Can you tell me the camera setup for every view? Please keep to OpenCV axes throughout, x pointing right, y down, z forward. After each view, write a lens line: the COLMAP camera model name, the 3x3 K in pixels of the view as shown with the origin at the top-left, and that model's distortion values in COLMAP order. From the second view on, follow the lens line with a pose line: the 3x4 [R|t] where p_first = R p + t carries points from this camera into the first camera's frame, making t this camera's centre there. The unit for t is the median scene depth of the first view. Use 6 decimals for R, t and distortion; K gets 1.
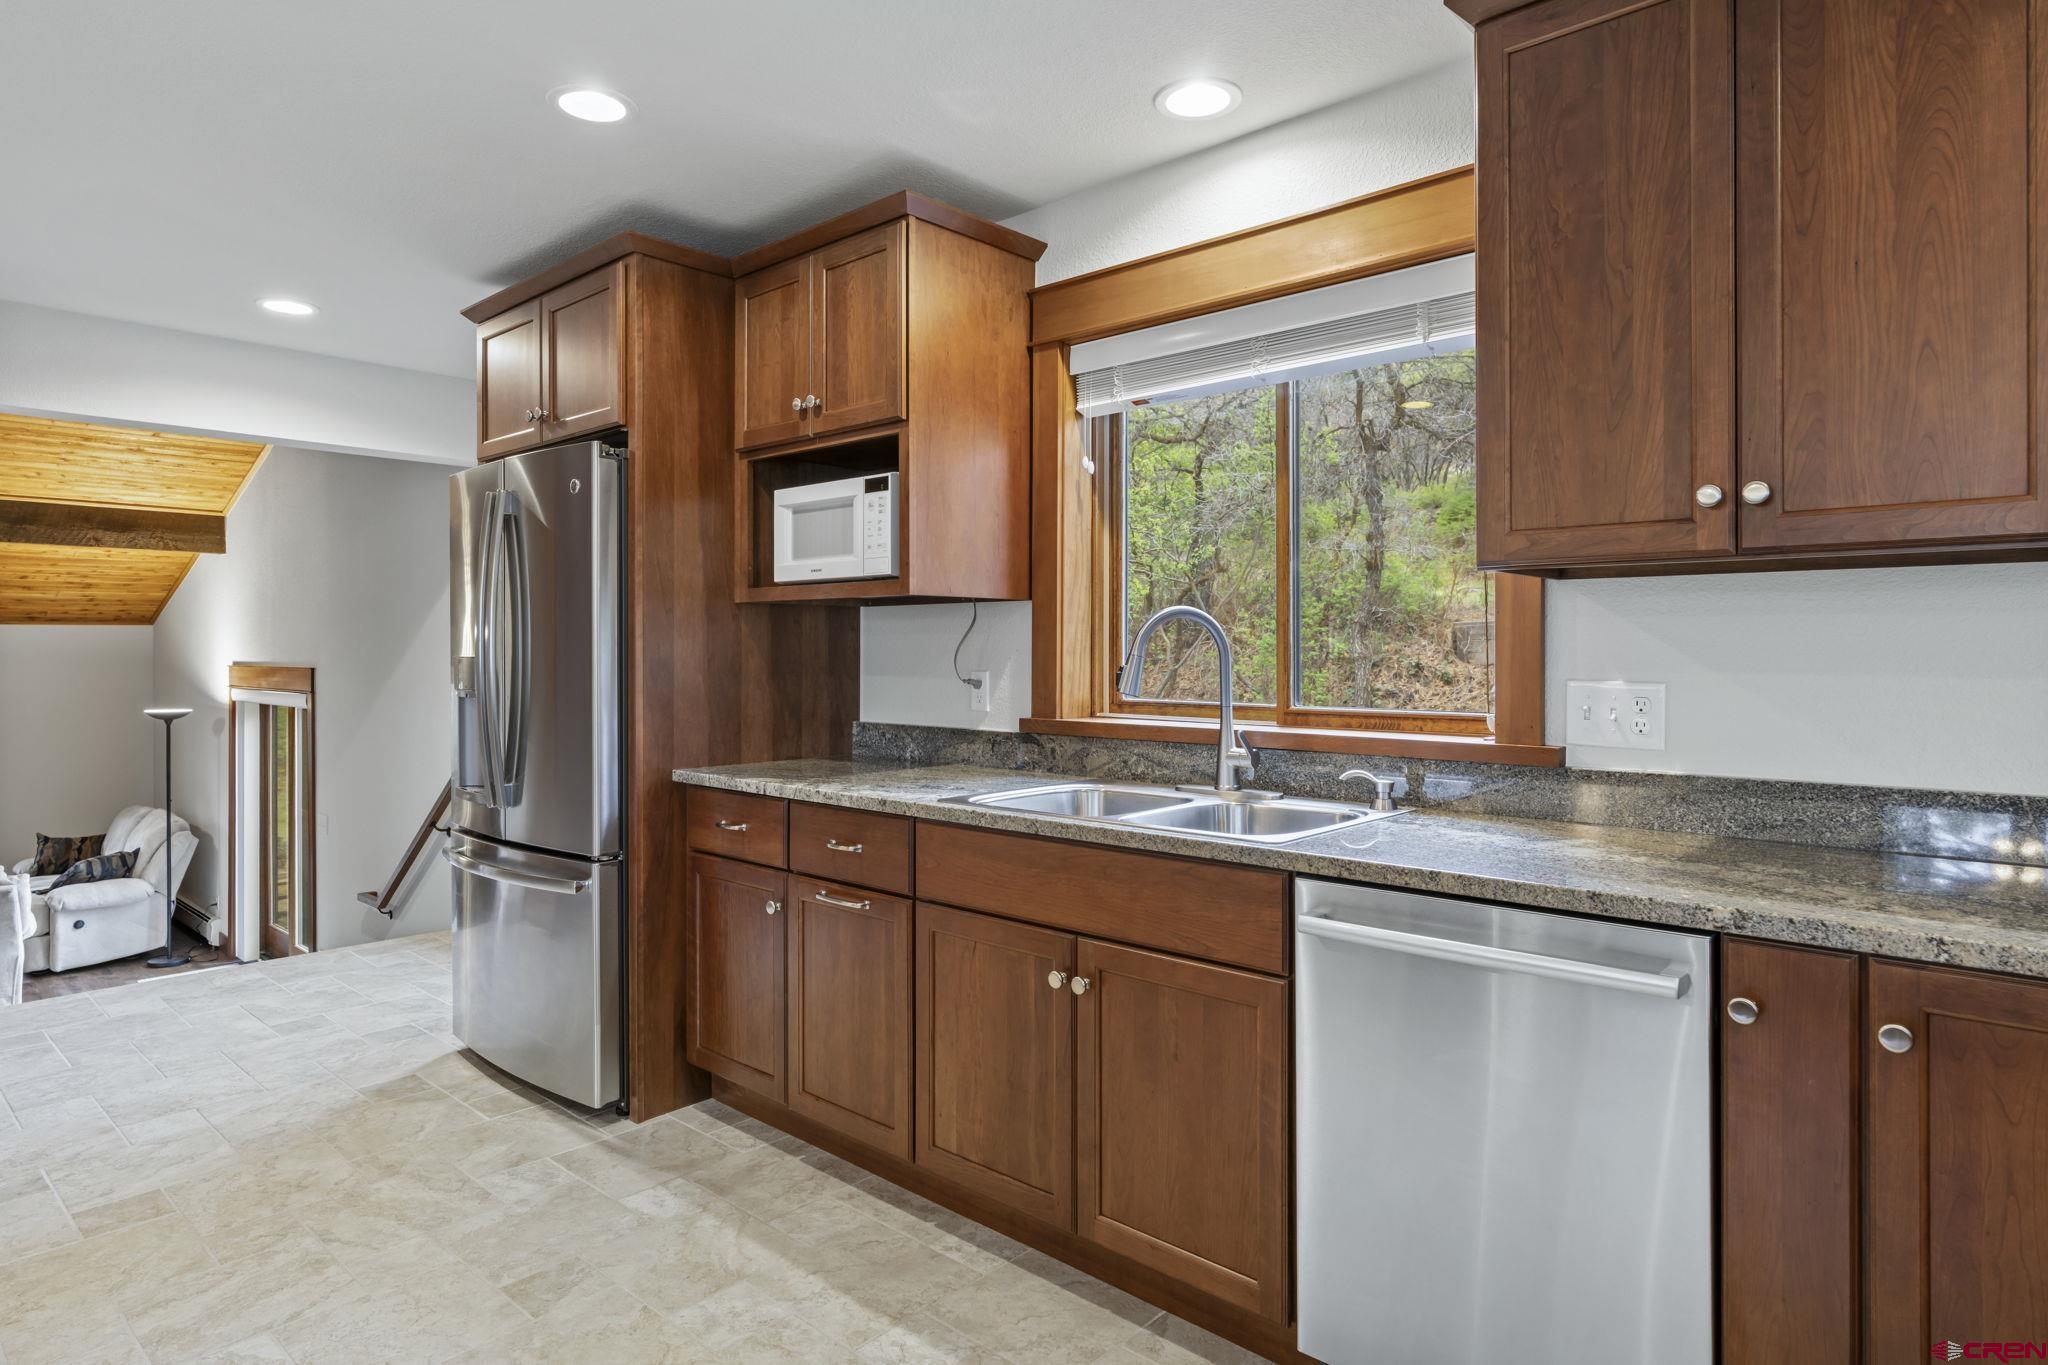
lens RADIAL K [[1127.2, 0, 1005.5], [0, 1127.2, 643.6], [0, 0, 1]] dist [-0.000698, 0.001115]
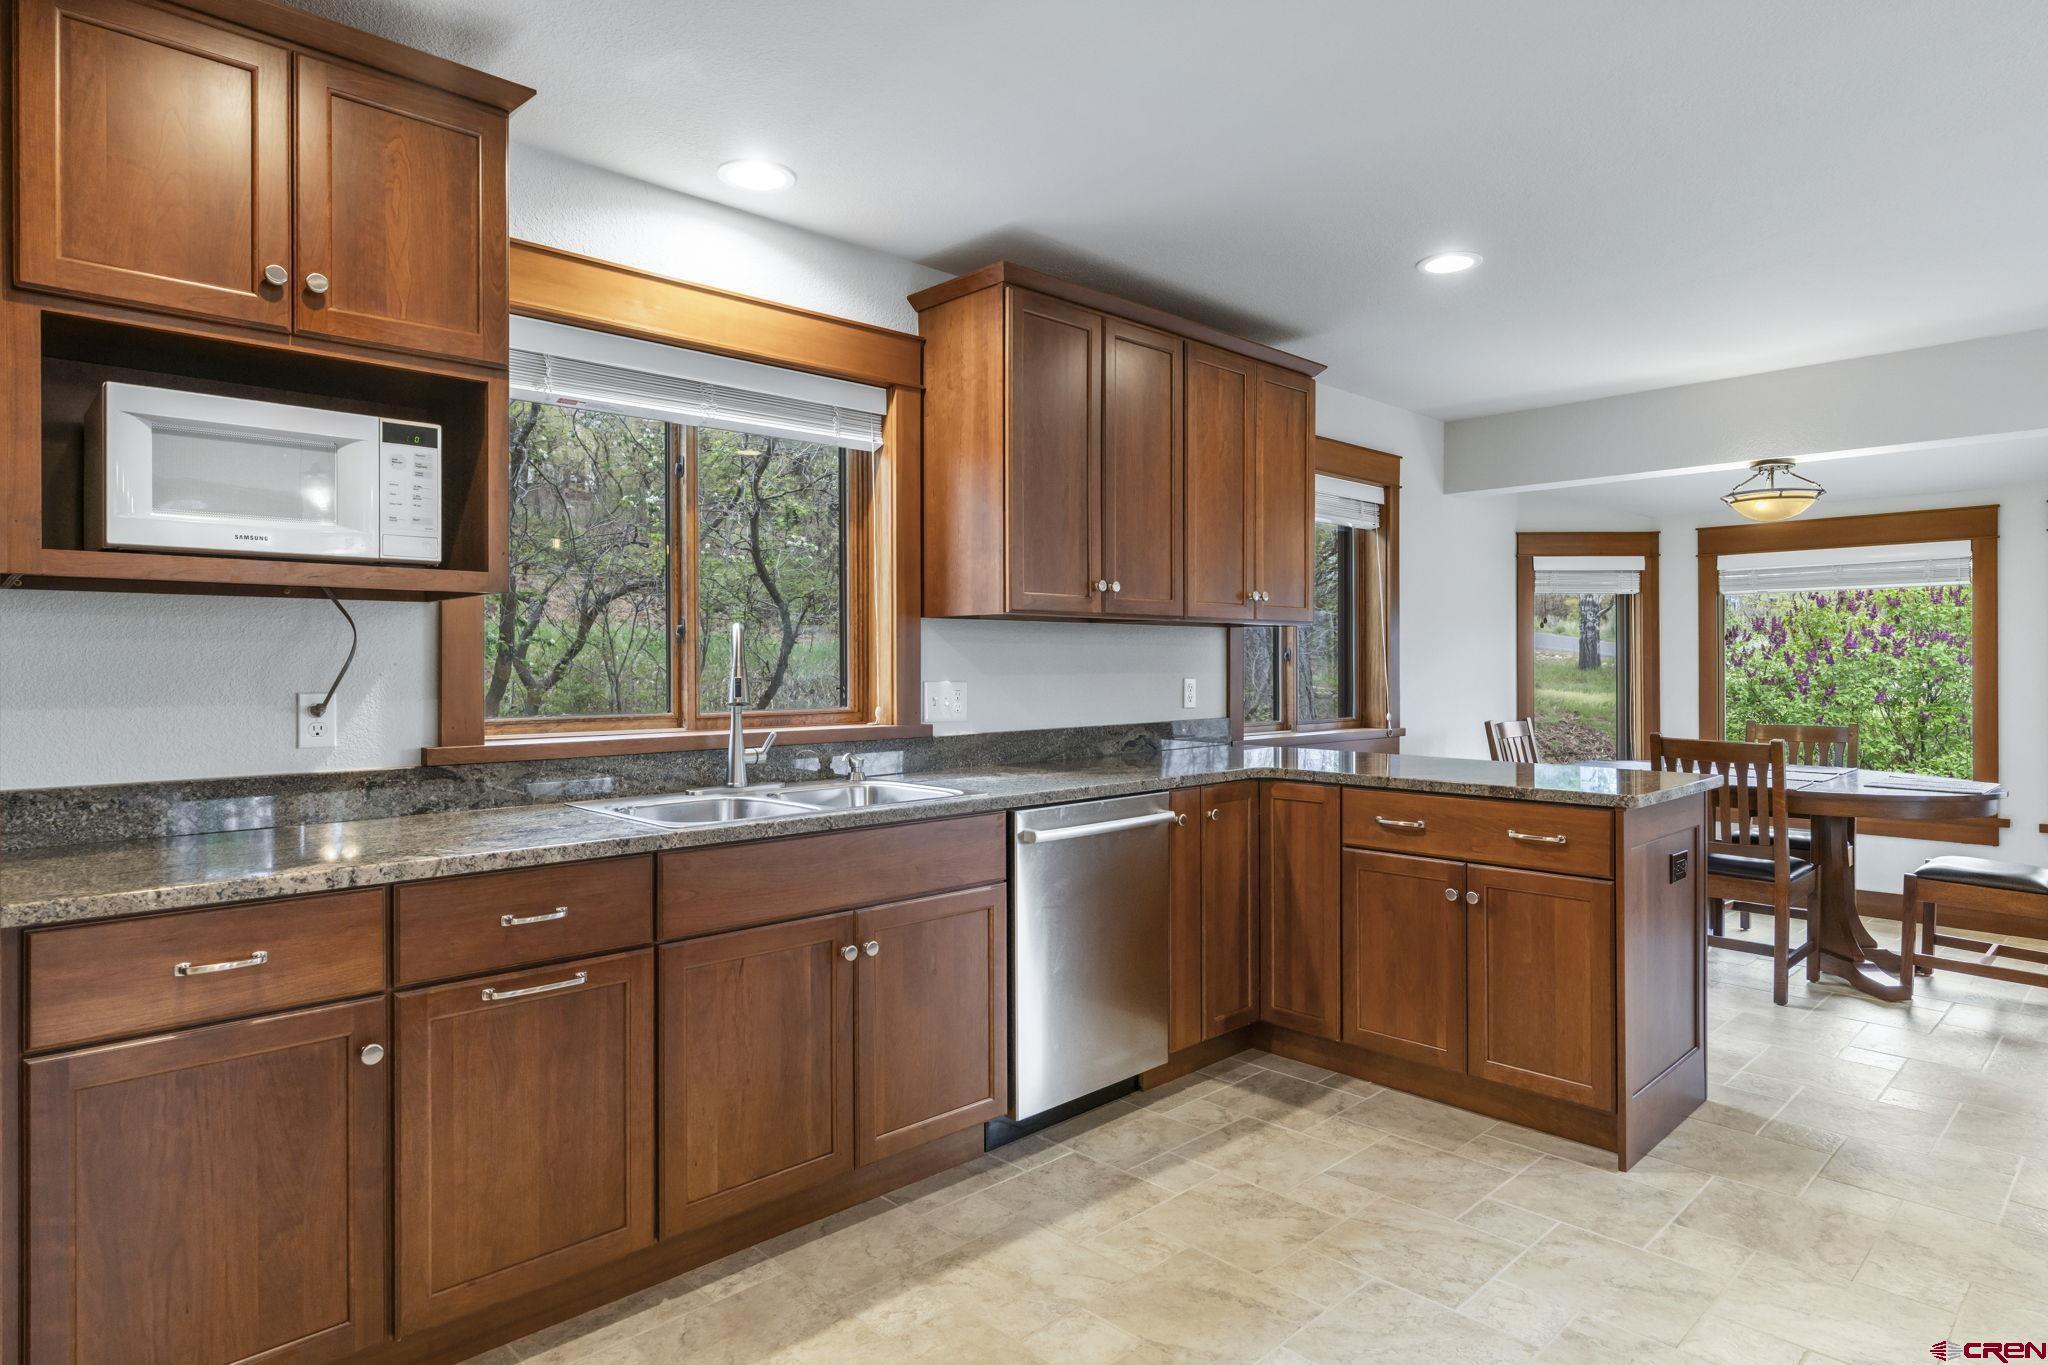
lens RADIAL K [[1185.9, 0, 990.4], [0, 1185.9, 647.0], [0, 0, 1]] dist [-0.002368, -0.001021]
pose [[0.080364, 0.015235, 0.996649, -0.801920], [-0.002702, 0.999883, -0.015066, 0.005471], [-0.996762, -0.001482, 0.080396, 0.537996]]
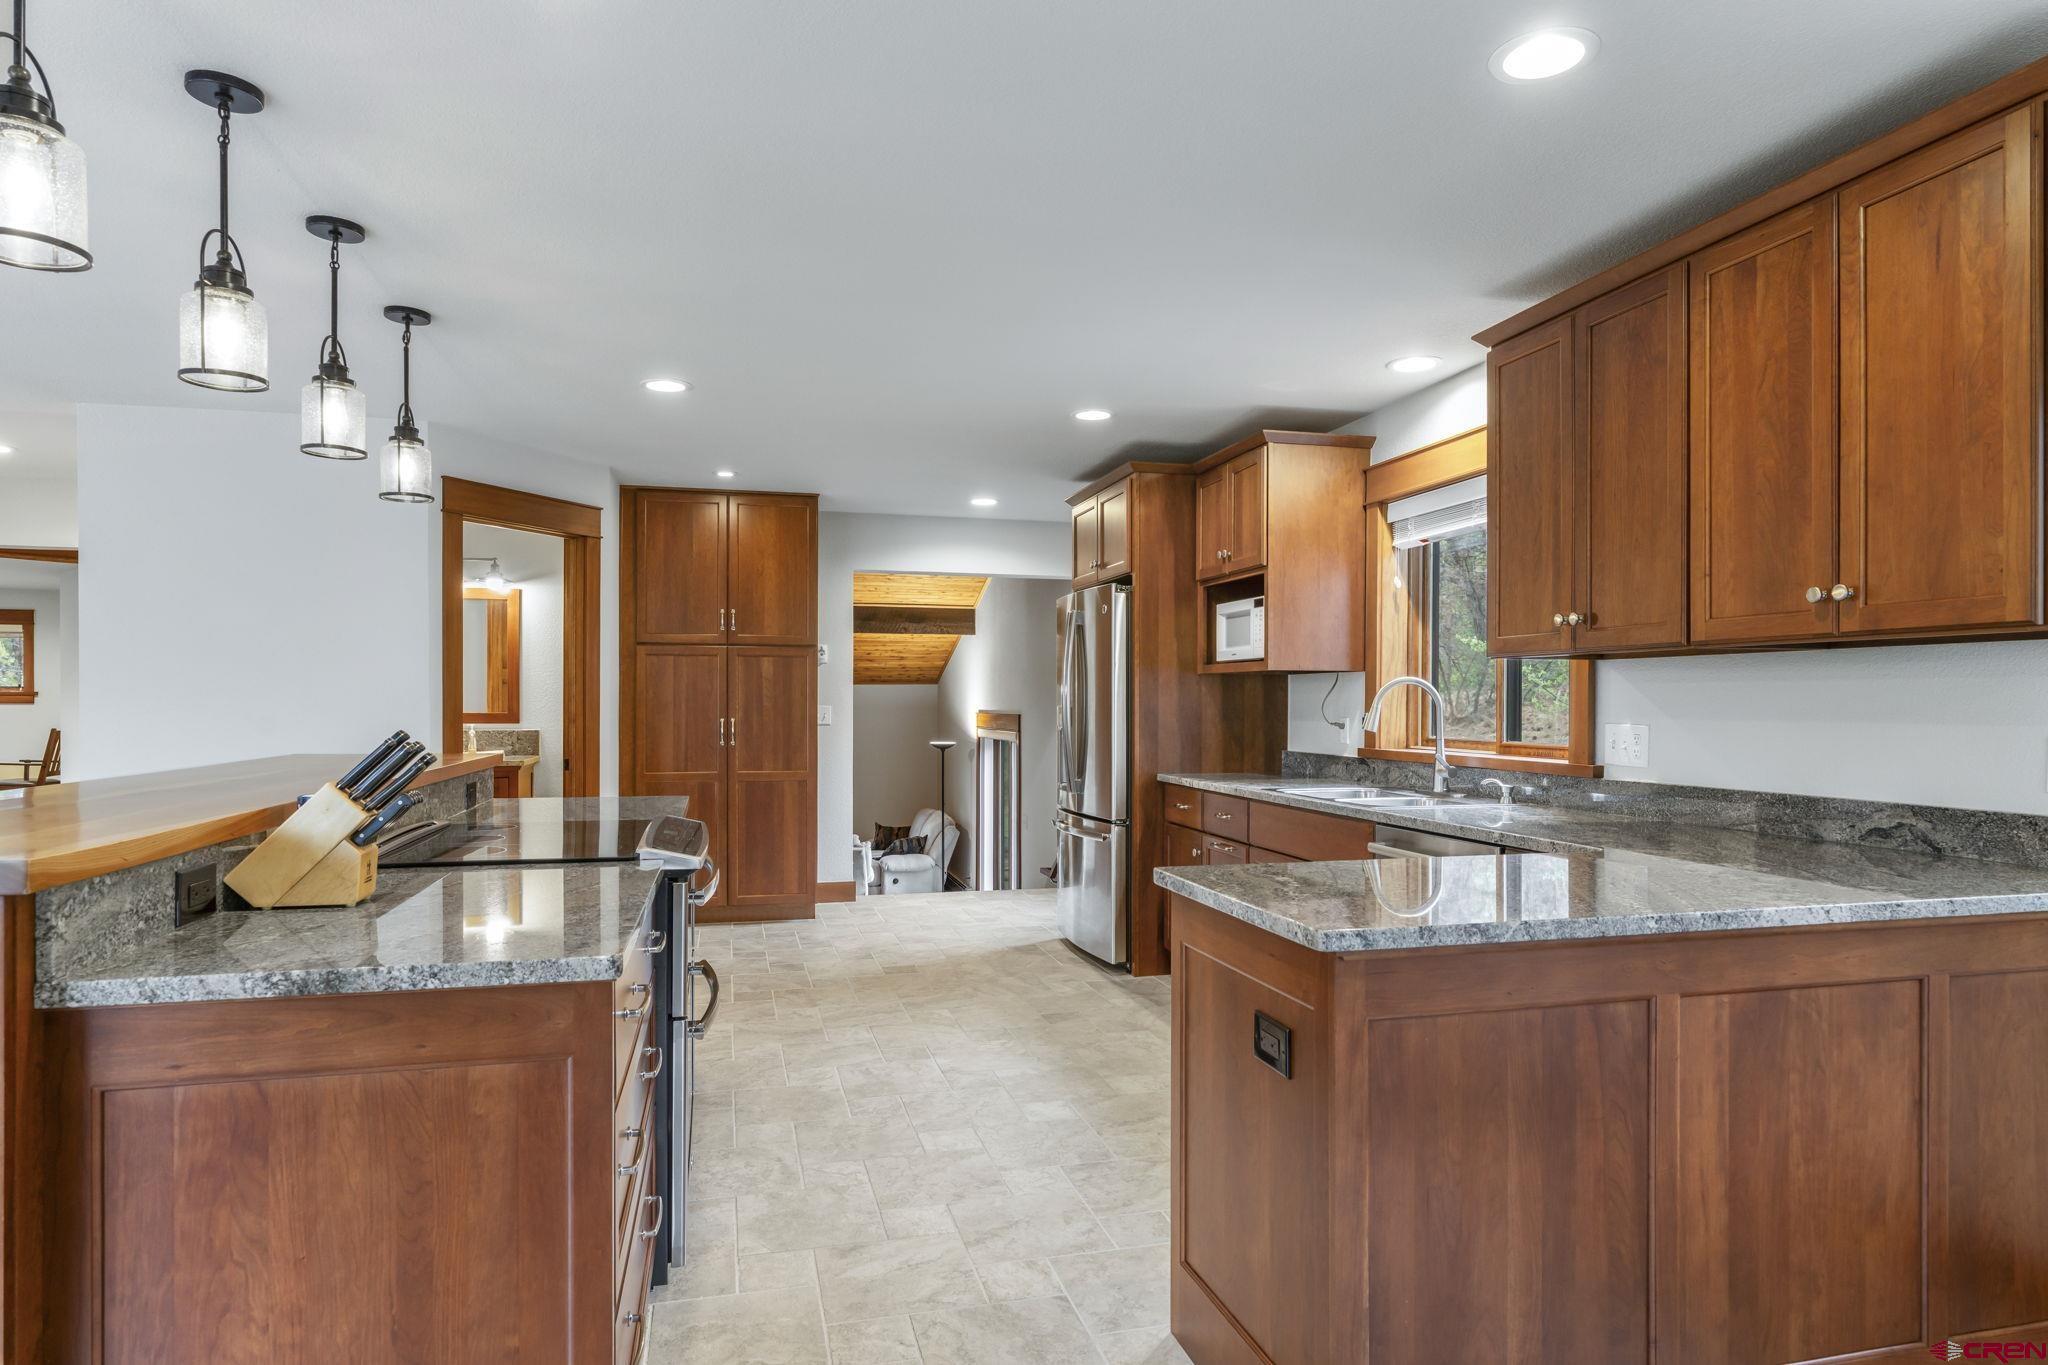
lens RADIAL K [[1116.4, 0, 1024.0], [0, 1116.4, 682.5], [0, 0, 1]] dist [0.001684, 0.001120]
pose [[0.836329, -0.006342, -0.548191, 0.468385], [-0.000539, 0.999923, -0.012390, -0.004089], [0.548228, 0.010658, 0.836261, -0.523891]]
